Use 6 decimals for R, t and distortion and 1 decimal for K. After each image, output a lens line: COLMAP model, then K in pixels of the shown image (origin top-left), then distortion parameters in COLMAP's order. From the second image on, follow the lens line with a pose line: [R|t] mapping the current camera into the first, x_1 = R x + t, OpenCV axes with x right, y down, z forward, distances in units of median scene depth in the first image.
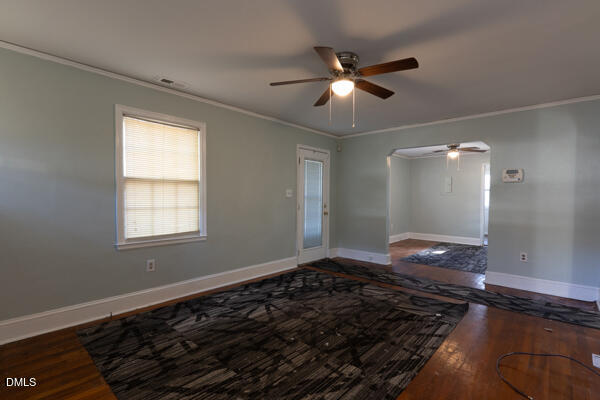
lens RADIAL K [[283.3, 0, 302.6], [0, 283.3, 203.7], [0, 0, 1]] dist [-0.003729, -0.001630]
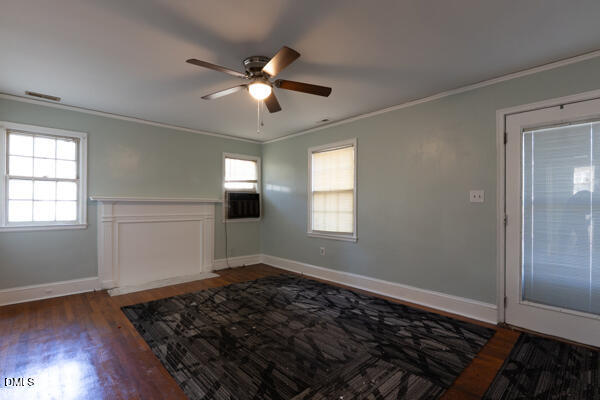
lens RADIAL K [[283.3, 0, 302.6], [0, 283.3, 203.7], [0, 0, 1]] dist [-0.003729, -0.001630]
pose [[-0.086604, -0.008728, -0.996205, 0.950656], [-0.023134, 0.999710, -0.006748, -0.011954], [0.995974, 0.022462, -0.086780, 1.063328]]
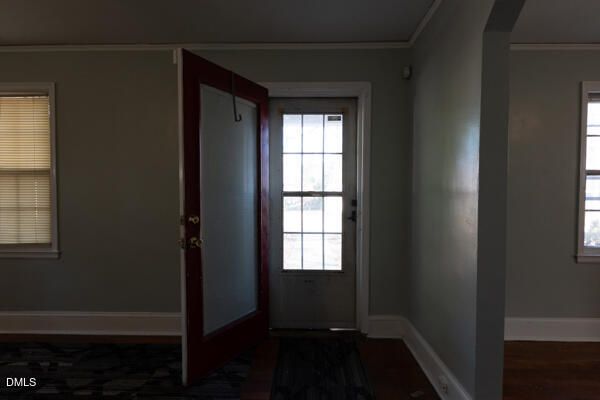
lens RADIAL K [[296.5, 0, 301.4], [0, 296.5, 206.7], [0, 0, 1]] dist [-0.002178, -0.000872]
pose [[0.653296, 0.020361, -0.756829, 0.671901], [-0.013964, 0.999792, 0.014844, -0.013396], [0.756974, 0.000871, 0.653444, 1.178433]]
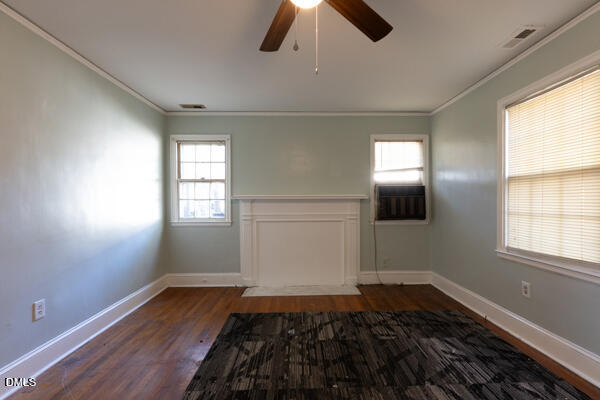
lens RADIAL K [[283.3, 0, 302.6], [0, 283.3, 203.7], [0, 0, 1]] dist [-0.003729, -0.001630]
pose [[-0.730223, 0.005097, -0.683190, 0.435286], [-0.010704, 0.999764, 0.018900, -0.019821], [0.683125, 0.021114, -0.729996, 1.188793]]
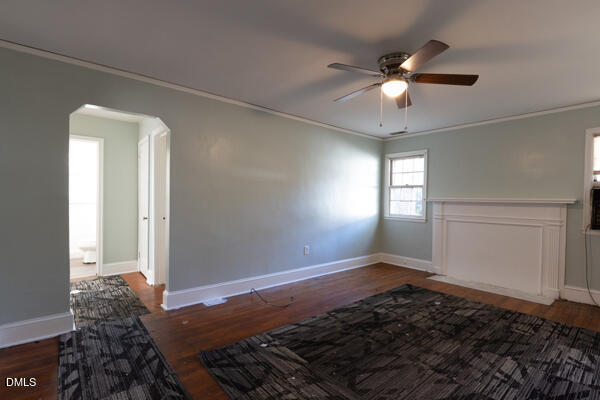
lens RADIAL K [[283.3, 0, 302.6], [0, 283.3, 203.7], [0, 0, 1]] dist [-0.003729, -0.001630]
pose [[-0.990677, -0.024068, 0.134092, 0.266330], [-0.019964, 0.999293, 0.031869, -0.035330], [-0.134764, 0.028895, -0.990456, 1.721691]]
